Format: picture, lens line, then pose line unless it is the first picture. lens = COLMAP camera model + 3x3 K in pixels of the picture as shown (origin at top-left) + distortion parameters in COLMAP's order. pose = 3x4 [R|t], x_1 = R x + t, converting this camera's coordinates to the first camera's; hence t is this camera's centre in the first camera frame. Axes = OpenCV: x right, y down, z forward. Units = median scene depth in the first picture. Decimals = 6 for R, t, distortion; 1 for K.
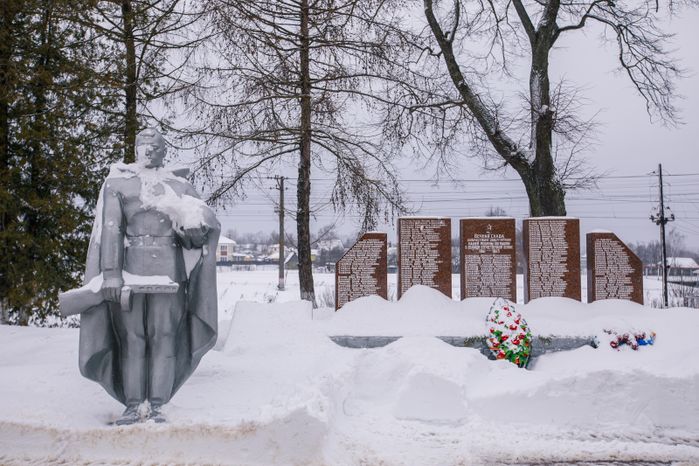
lens RADIAL K [[678.7, 0, 350.9], [0, 678.7, 230.9], [0, 0, 1]] dist [0.067298, 0.000000]
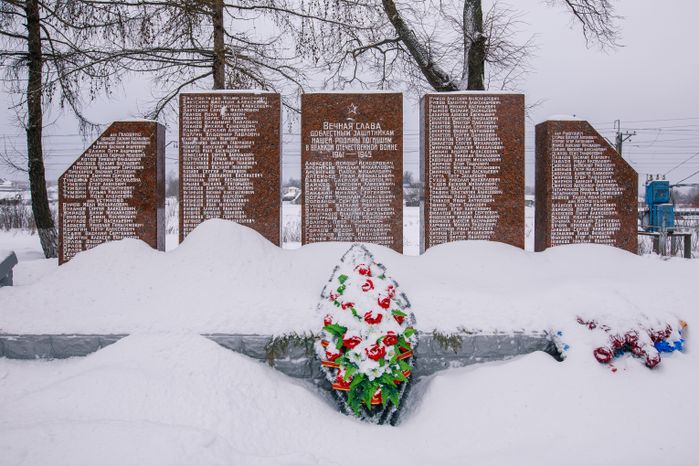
lens RADIAL K [[439.5, 0, 341.7], [0, 439.5, 212.8], [0, 0, 1]] dist [-0.004812, 0.004773]
pose [[0.999472, -0.001455, -0.032454, 0.208108], [0.003810, 0.997355, 0.072591, 0.050147], [0.032262, -0.072676, 0.996834, 0.664084]]
